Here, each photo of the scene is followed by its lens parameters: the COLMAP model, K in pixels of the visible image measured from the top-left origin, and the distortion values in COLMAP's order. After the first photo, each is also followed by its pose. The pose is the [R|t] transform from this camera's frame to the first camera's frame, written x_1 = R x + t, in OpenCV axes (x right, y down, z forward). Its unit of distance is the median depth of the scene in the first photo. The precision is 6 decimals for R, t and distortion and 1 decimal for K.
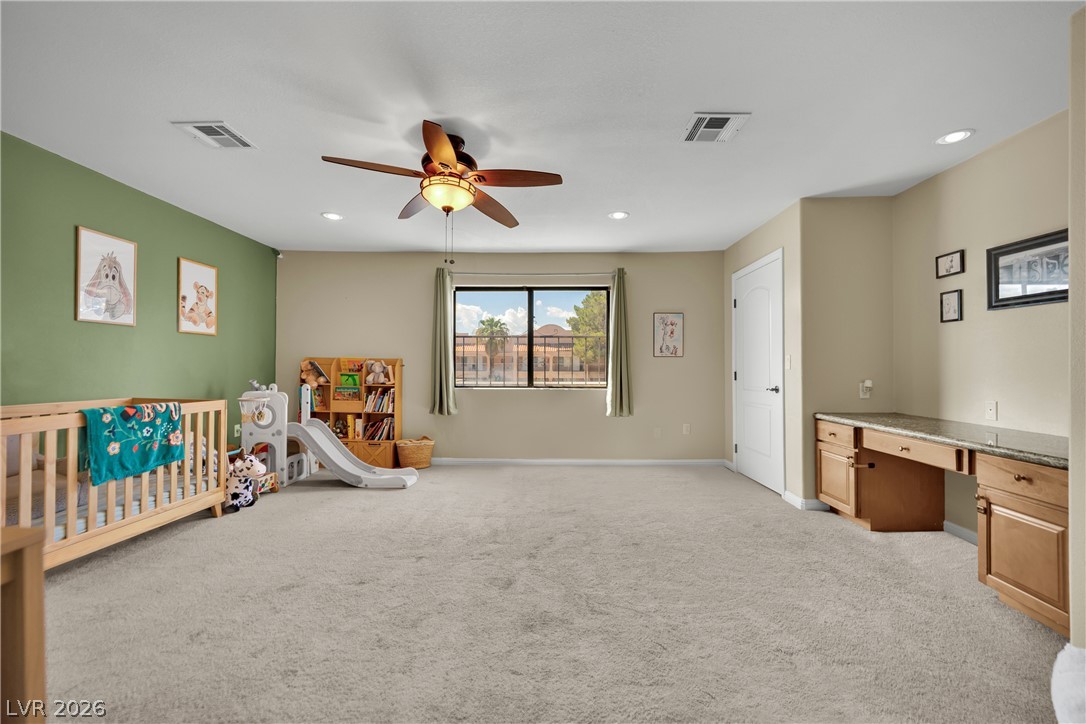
lens RADIAL K [[448.9, 0, 537.4], [0, 448.9, 364.4], [0, 0, 1]] dist [-0.007181, -0.000016]
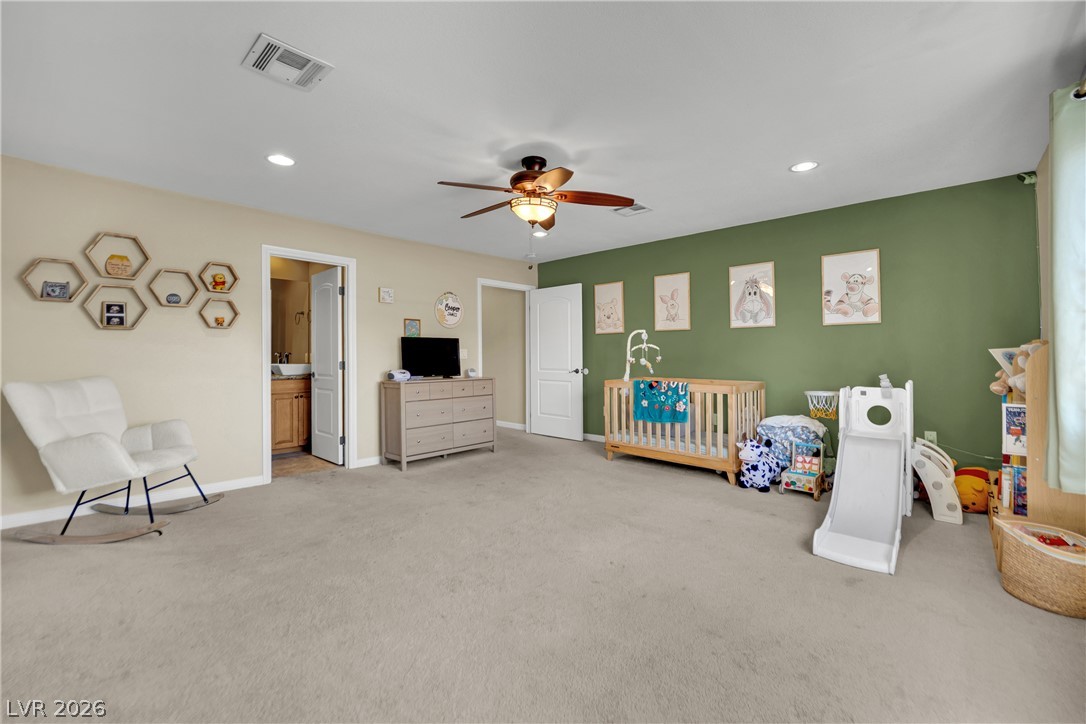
lens RADIAL K [[448.9, 0, 537.4], [0, 448.9, 364.4], [0, 0, 1]] dist [-0.007181, -0.000016]
pose [[-0.654361, 0.008817, -0.756131, 0.537655], [0.003492, 0.999957, 0.008638, 0.009789], [0.756175, 0.003013, -0.654363, 1.402962]]
